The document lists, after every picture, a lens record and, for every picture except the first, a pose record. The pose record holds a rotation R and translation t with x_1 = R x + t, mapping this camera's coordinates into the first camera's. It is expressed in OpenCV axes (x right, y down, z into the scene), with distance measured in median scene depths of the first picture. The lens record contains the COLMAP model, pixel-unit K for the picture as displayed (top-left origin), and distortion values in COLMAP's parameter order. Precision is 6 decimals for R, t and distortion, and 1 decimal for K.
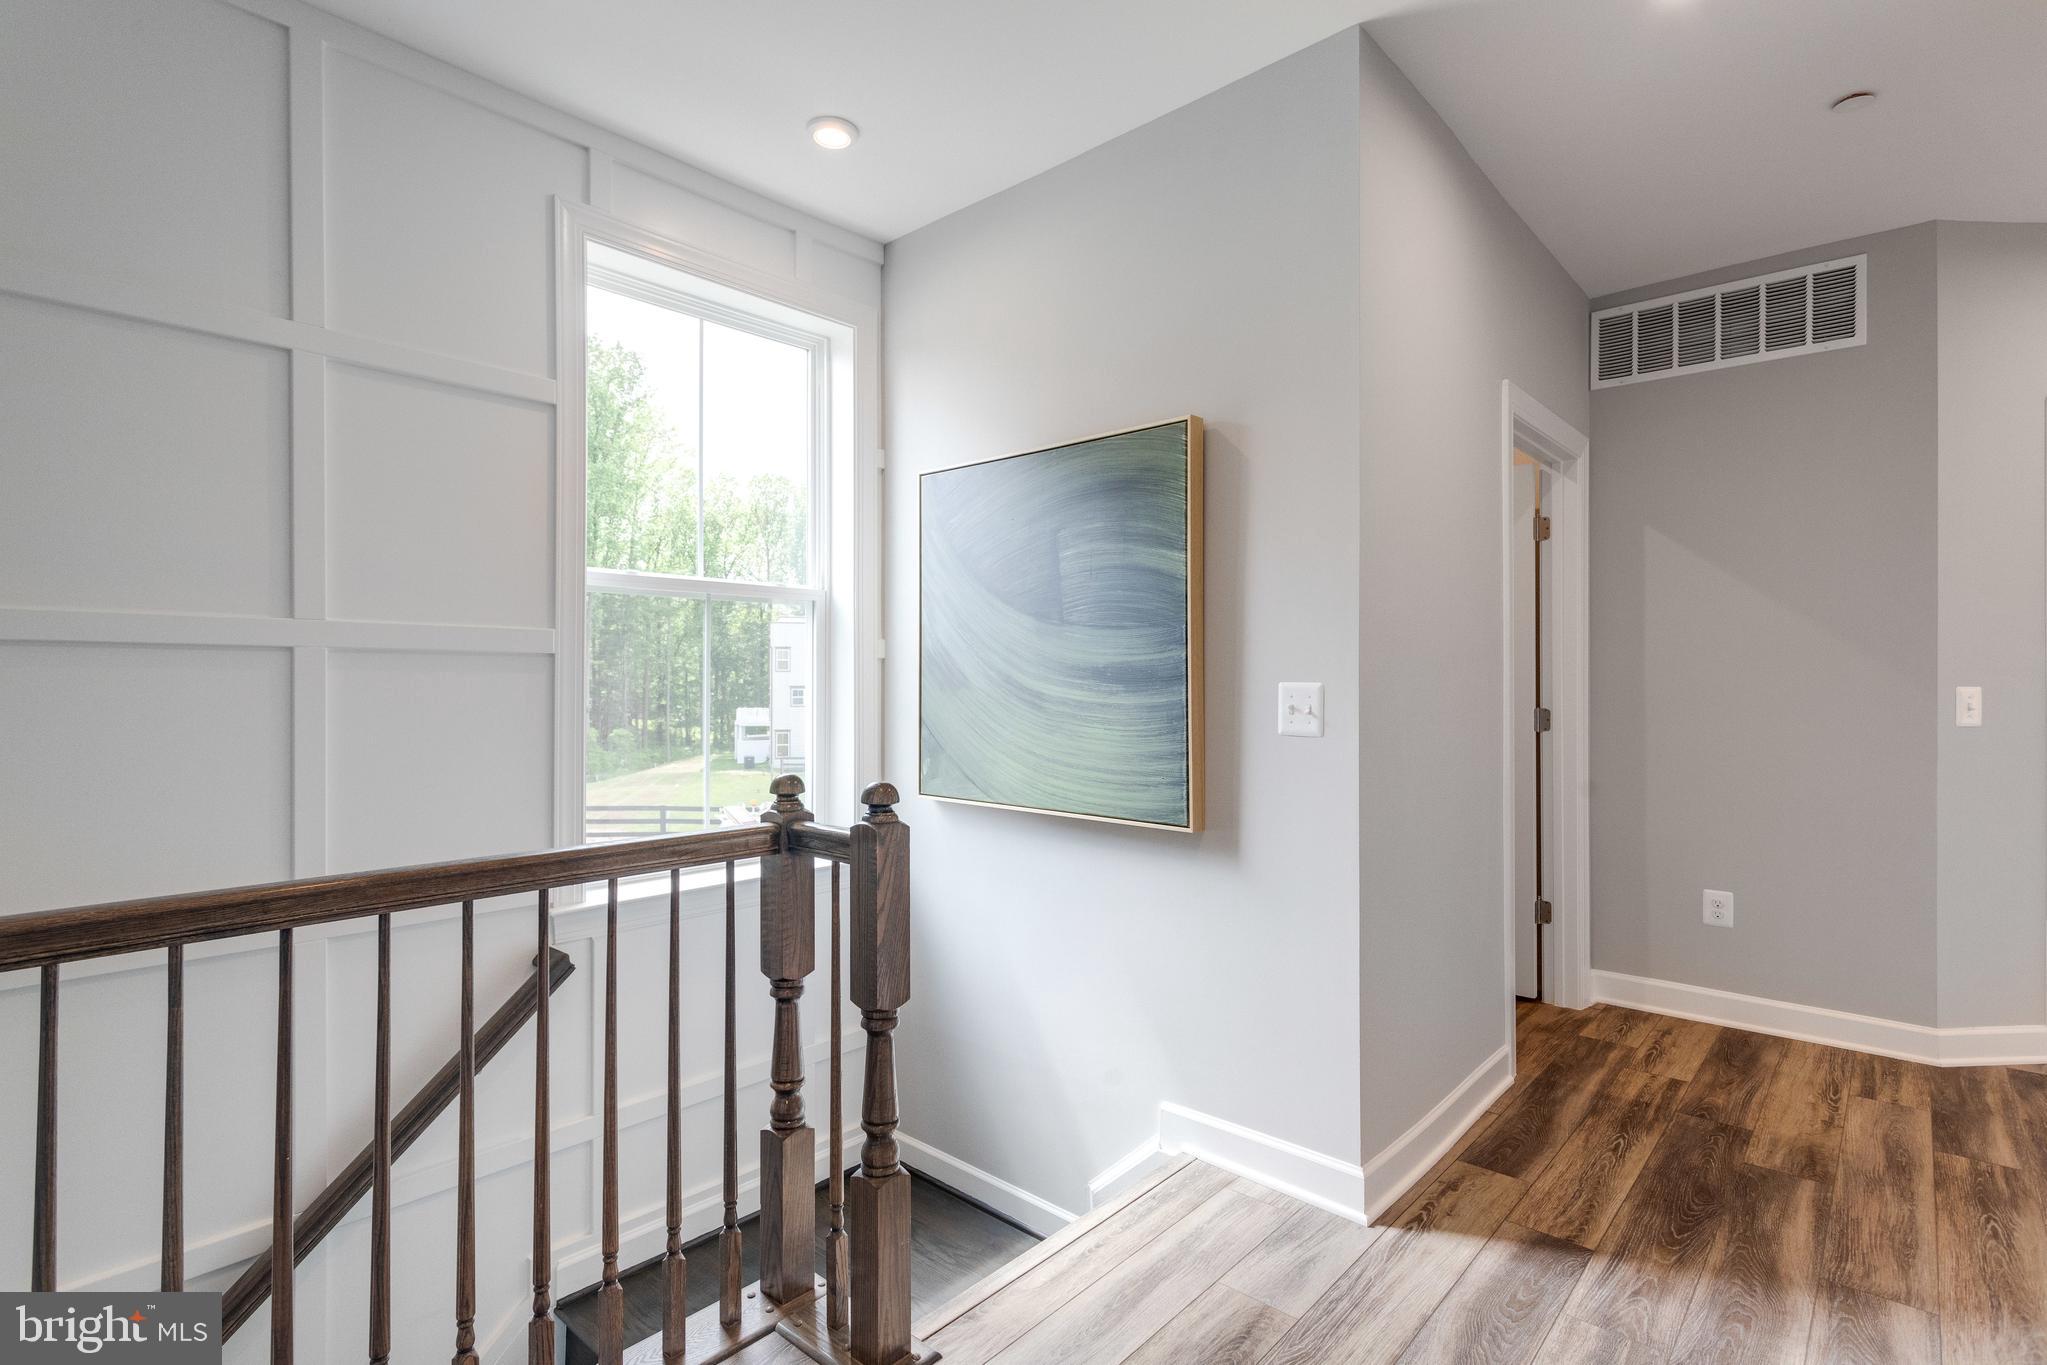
lens RADIAL K [[979.7, 0, 1030.6], [0, 979.7, 677.9], [0, 0, 1]] dist [0.003720, 0.000388]
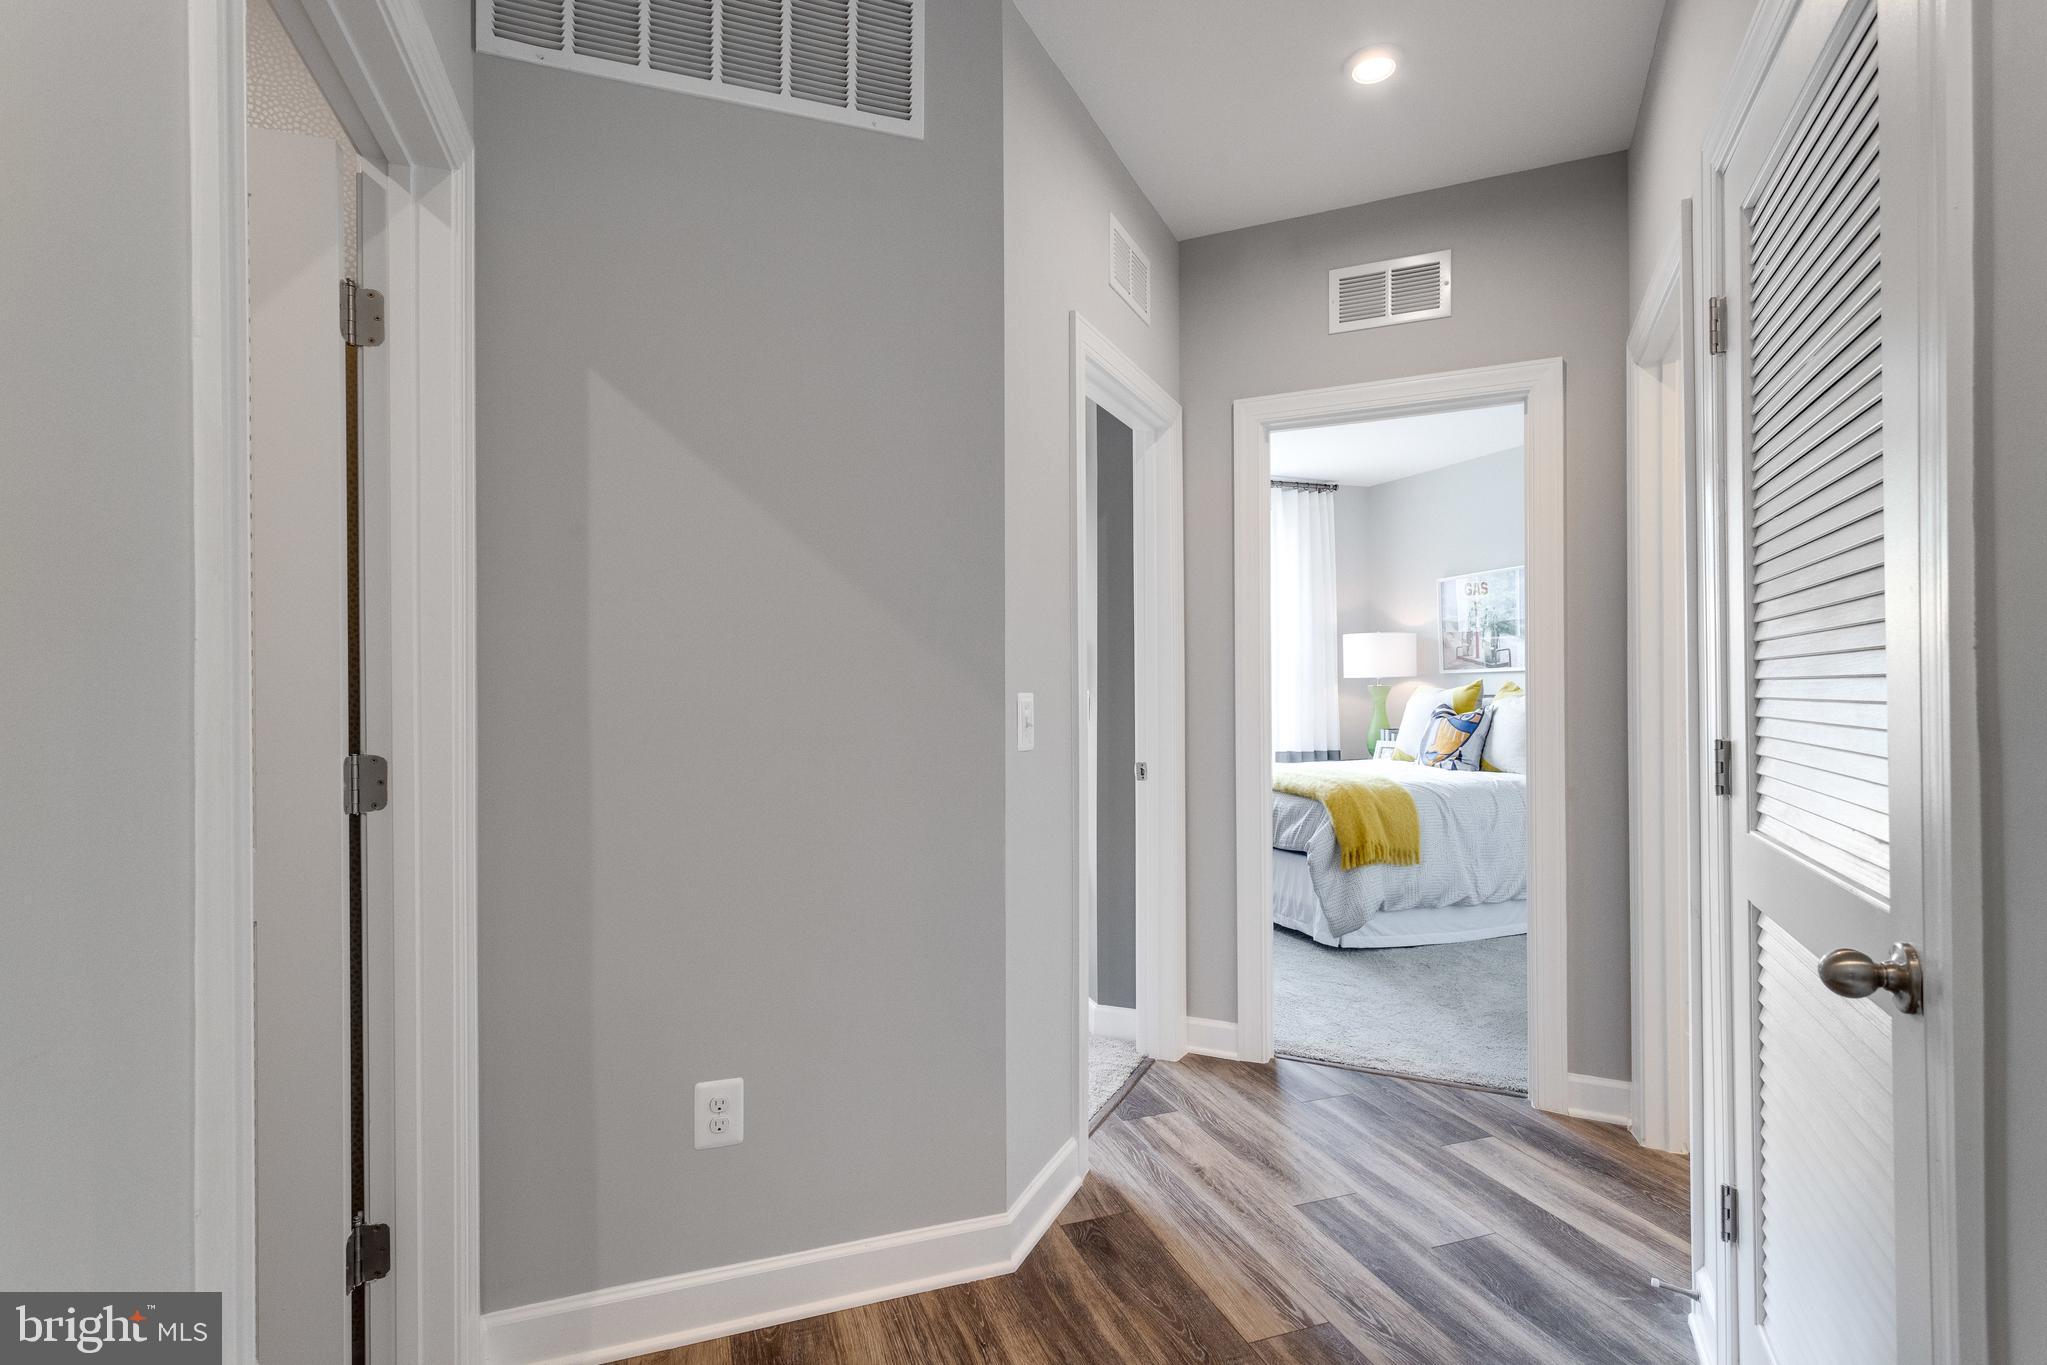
lens RADIAL K [[979.7, 0, 1030.6], [0, 979.7, 677.9], [0, 0, 1]] dist [0.003720, 0.000388]
pose [[0.480225, -0.000455, 0.877145, 0.314545], [0.005331, 0.999983, -0.002400, 0.000499], [-0.877129, 0.005829, 0.480219, 0.595176]]
